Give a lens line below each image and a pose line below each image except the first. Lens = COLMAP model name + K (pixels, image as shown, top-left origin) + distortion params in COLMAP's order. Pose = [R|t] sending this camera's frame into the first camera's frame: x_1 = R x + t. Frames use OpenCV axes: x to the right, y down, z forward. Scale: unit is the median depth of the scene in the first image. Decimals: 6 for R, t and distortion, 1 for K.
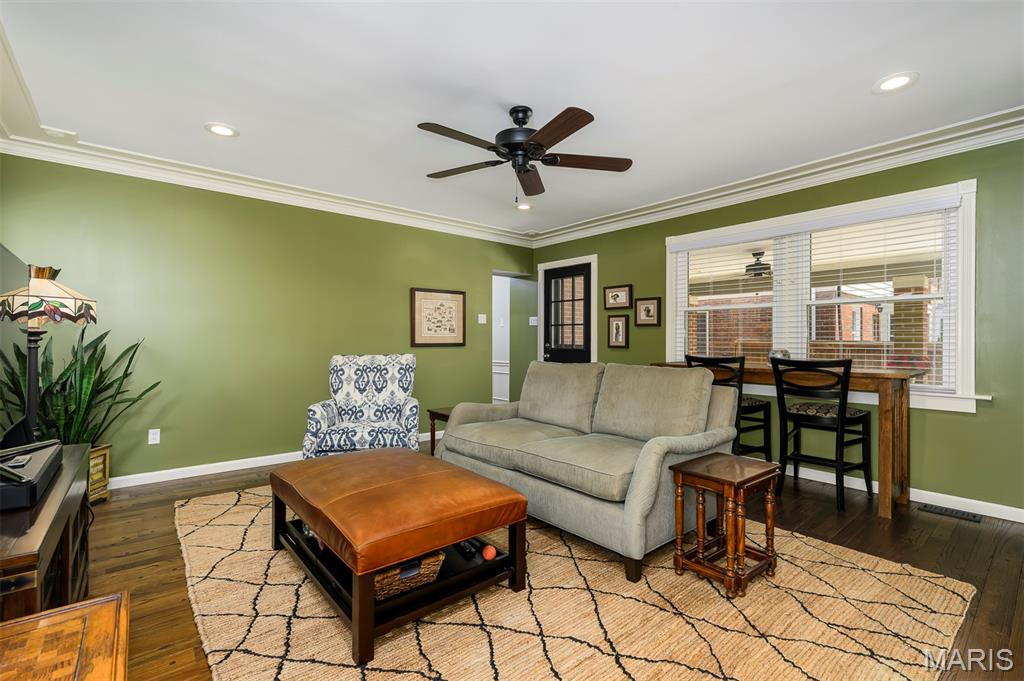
lens RADIAL K [[453.6, 0, 508.8], [0, 453.6, 338.3], [0, 0, 1]] dist [-0.000670, 0.000425]
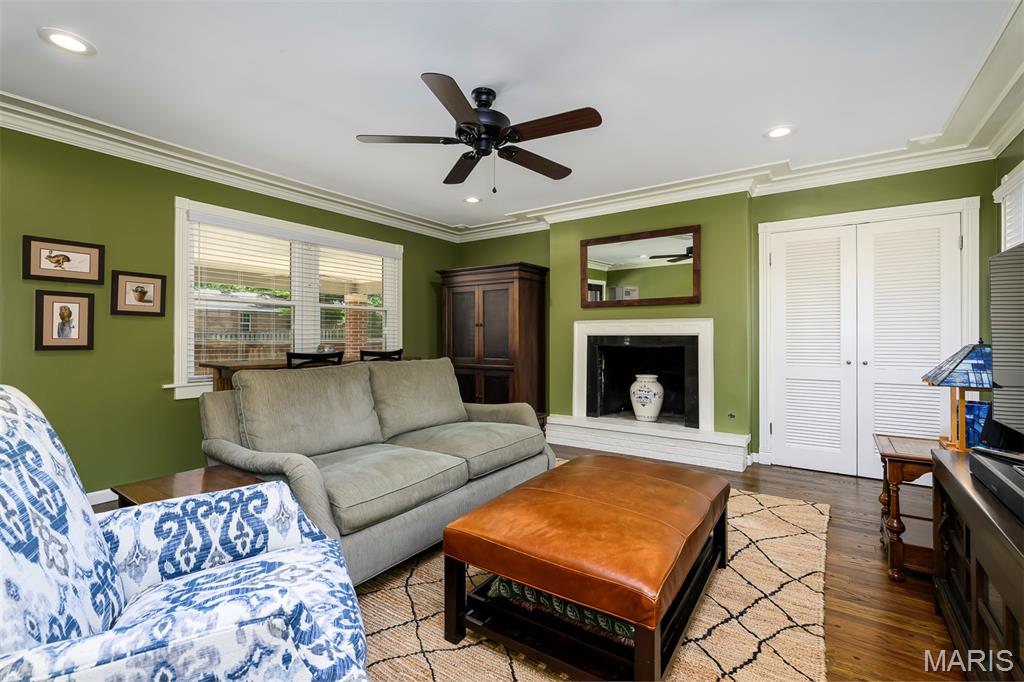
lens RADIAL K [[453.6, 0, 508.8], [0, 453.6, 338.8], [0, 0, 1]] dist [-0.000670, 0.000425]
pose [[-0.259401, -0.004913, 0.965757, -0.496799], [-0.005390, 0.999979, 0.003640, 0.002771], [-0.965755, -0.004261, -0.259422, 0.661448]]
